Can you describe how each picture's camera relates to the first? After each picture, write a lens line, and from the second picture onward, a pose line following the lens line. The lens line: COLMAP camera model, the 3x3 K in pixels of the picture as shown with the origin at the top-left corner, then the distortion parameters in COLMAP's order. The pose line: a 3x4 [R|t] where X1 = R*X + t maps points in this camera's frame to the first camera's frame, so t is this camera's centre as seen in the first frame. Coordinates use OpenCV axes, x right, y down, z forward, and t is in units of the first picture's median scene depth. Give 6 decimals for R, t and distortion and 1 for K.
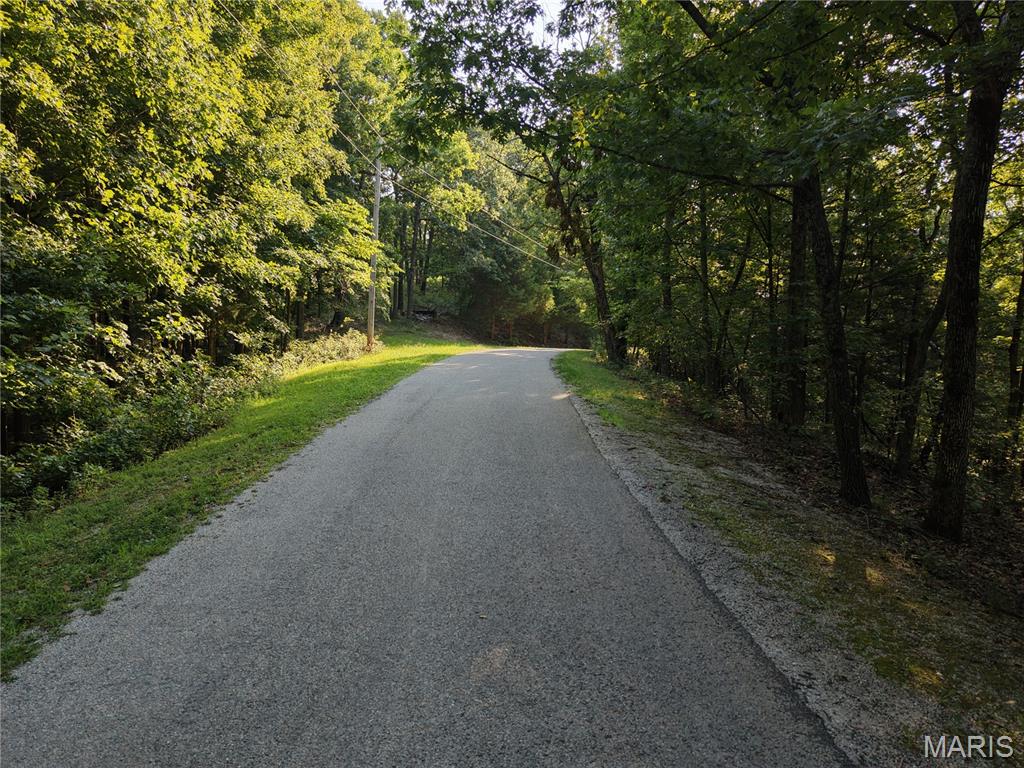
lens RADIAL K [[682.4, 0, 511.7], [0, 682.4, 382.3], [0, 0, 1]] dist [0.018695, -0.025410]
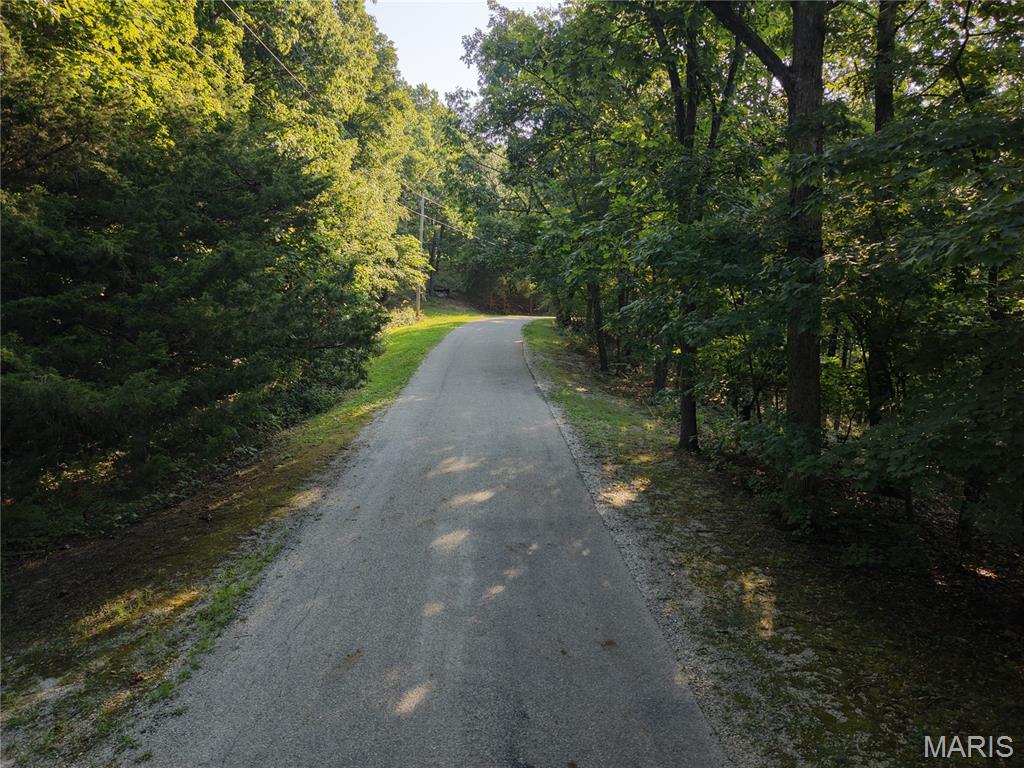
lens RADIAL K [[682.4, 0, 512.8], [0, 682.4, 384.2], [0, 0, 1]] dist [0.018695, -0.025410]
pose [[0.999971, -0.007004, 0.002943, 0.016557], [0.006833, 0.998479, 0.054716, 0.018261], [-0.003322, -0.054695, 0.998498, -0.579961]]
